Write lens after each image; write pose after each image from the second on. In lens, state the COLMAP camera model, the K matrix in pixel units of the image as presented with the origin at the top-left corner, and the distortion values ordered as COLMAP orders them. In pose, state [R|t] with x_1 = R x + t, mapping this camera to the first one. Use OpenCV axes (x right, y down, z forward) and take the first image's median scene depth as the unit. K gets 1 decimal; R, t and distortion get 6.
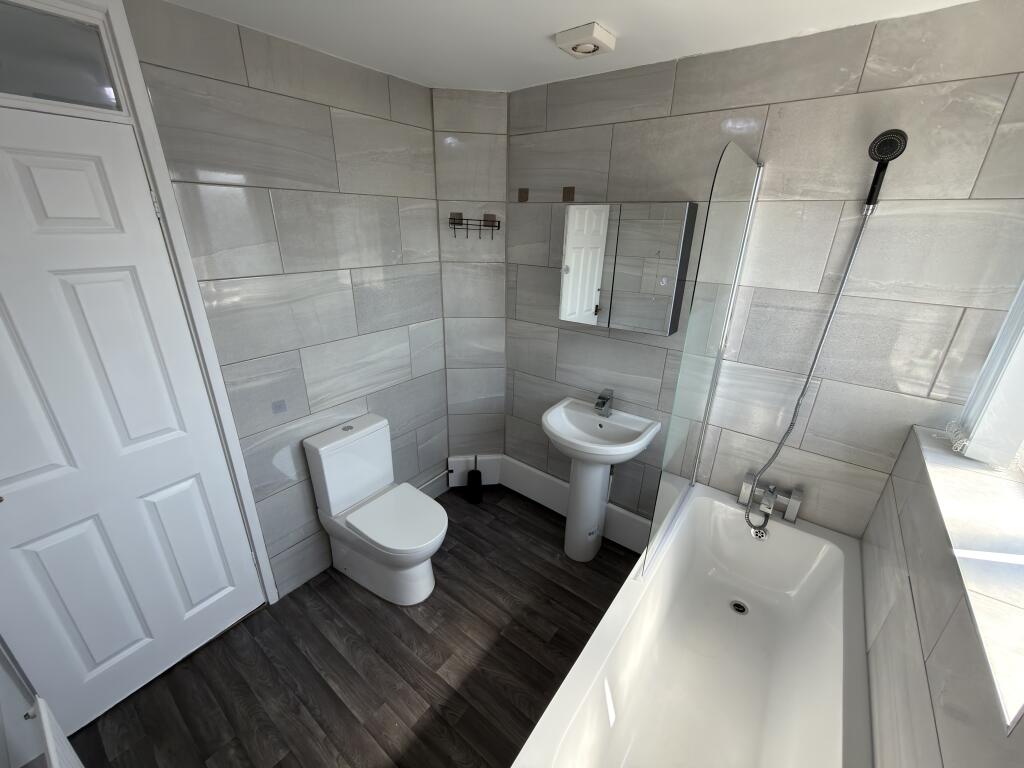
lens RADIAL K [[408.7, 0, 511.8], [0, 408.7, 384.5], [0, 0, 1]] dist [-0.002921, -0.000164]
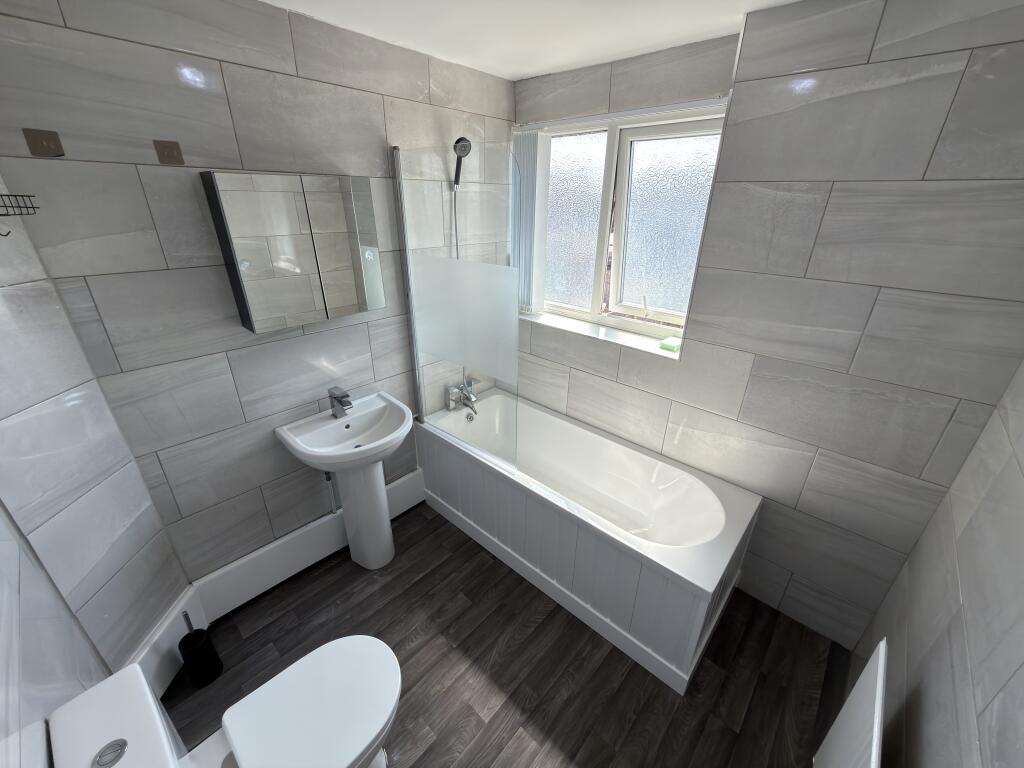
lens RADIAL K [[408.7, 0, 513.3], [0, 408.7, 384.0], [0, 0, 1]] dist [-0.002921, -0.000164]
pose [[0.082373, -0.429805, 0.899156, -0.570686], [0.350501, 0.857077, 0.377581, -0.209180], [-0.932933, 0.284053, 0.221247, 0.464206]]
